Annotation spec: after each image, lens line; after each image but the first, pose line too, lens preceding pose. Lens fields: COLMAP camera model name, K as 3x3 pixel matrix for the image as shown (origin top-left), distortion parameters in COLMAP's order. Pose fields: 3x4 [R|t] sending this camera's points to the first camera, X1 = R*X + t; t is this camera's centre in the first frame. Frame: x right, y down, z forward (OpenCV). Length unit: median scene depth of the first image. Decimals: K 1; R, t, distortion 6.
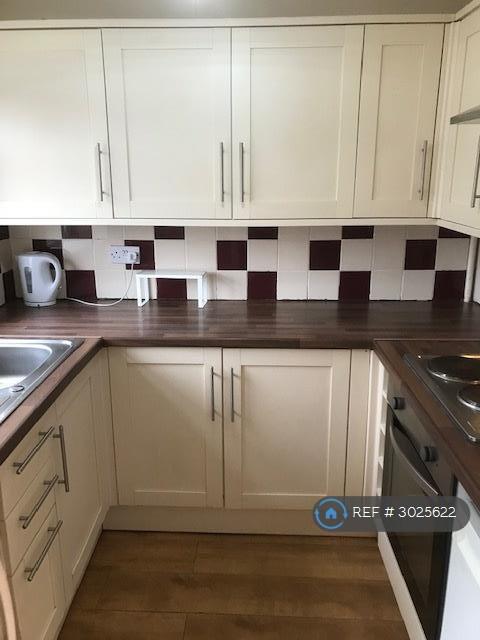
lens RADIAL K [[518.3, 0, 243.4], [0, 518.3, 319.9], [0, 0, 1]] dist [0.041578, -0.037137]
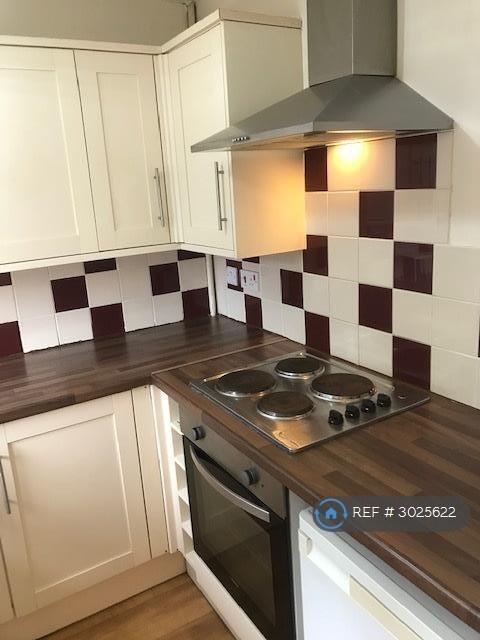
lens RADIAL K [[518.3, 0, 237.0], [0, 518.3, 317.4], [0, 0, 1]] dist [0.041578, -0.037137]
pose [[0.844174, -0.184638, 0.503268, -0.073228], [0.209228, 0.977836, 0.007790, -0.035502], [-0.493552, 0.098722, 0.864095, 0.080173]]
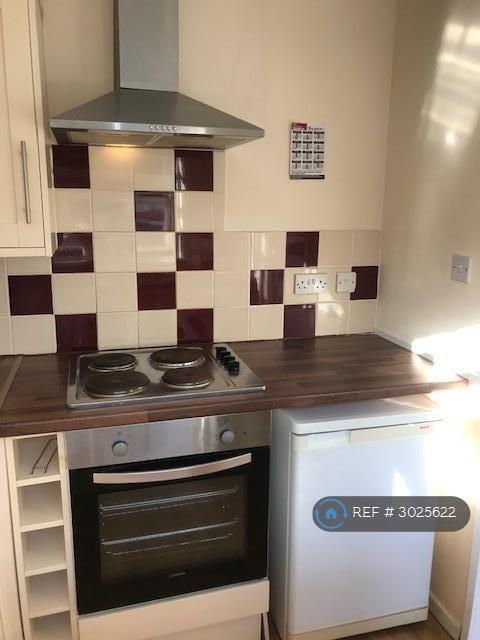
lens RADIAL K [[518.3, 0, 239.7], [0, 518.3, 321.0], [0, 0, 1]] dist [0.041578, -0.037137]
pose [[-0.292913, -0.206221, 0.933635, -0.432441], [0.262600, 0.921563, 0.285941, -0.186155], [-0.919371, 0.328929, -0.215784, 0.785717]]
